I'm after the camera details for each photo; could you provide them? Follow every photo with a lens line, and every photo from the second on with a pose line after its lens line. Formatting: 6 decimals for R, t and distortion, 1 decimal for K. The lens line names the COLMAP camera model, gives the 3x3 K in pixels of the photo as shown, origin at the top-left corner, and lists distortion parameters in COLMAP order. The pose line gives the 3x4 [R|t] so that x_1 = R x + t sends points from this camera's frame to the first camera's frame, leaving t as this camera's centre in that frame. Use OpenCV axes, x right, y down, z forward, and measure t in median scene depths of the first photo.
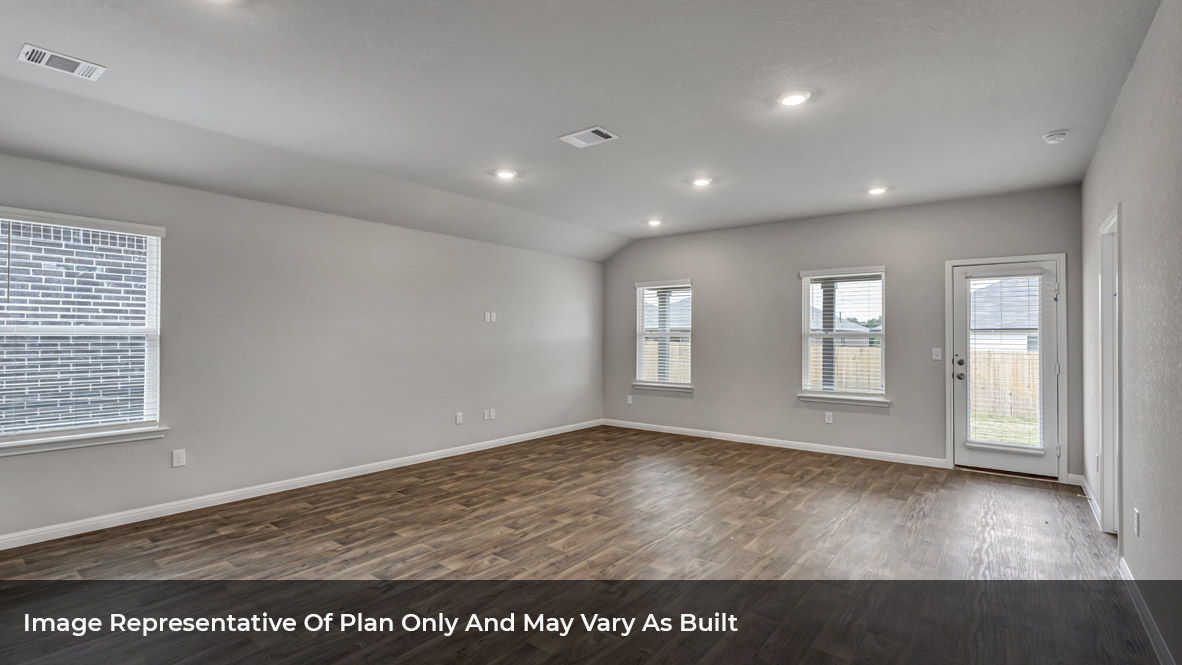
lens RADIAL K [[537.4, 0, 573.6], [0, 537.4, 333.8], [0, 0, 1]] dist [-0.001721, -0.000064]
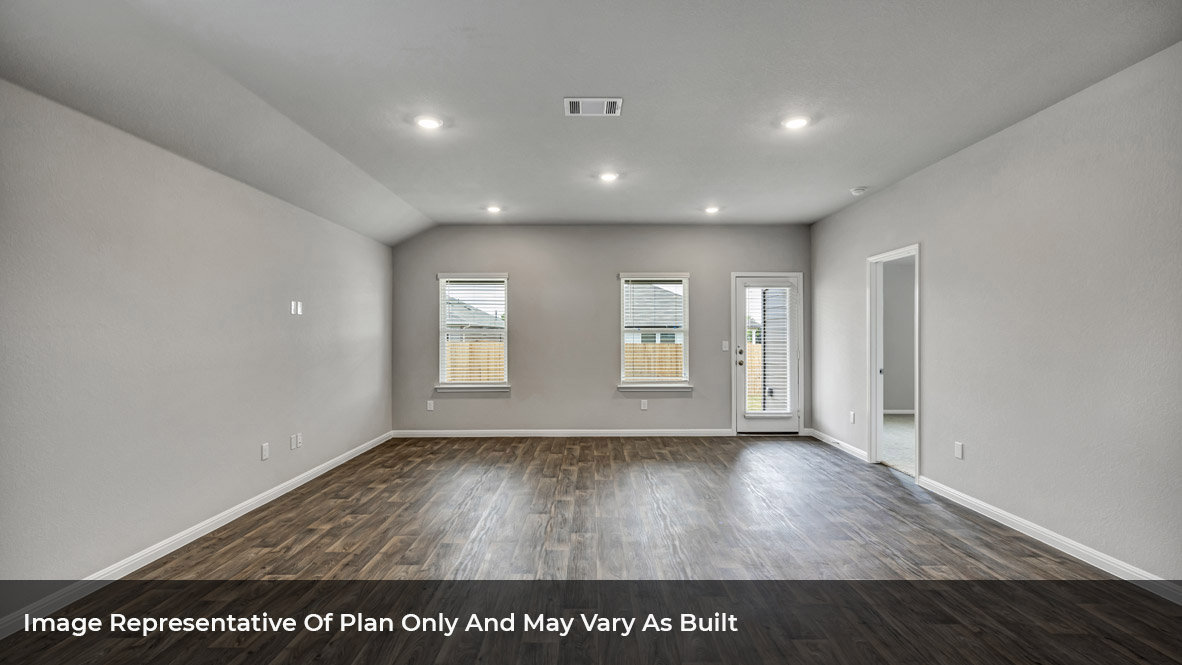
lens RADIAL K [[537.4, 0, 573.6], [0, 537.4, 333.8], [0, 0, 1]] dist [-0.001721, -0.000064]
pose [[0.786853, -0.005197, 0.617119, -0.336904], [0.003558, 0.999986, 0.003884, 0.002641], [-0.617130, -0.000860, 0.786861, 0.204200]]
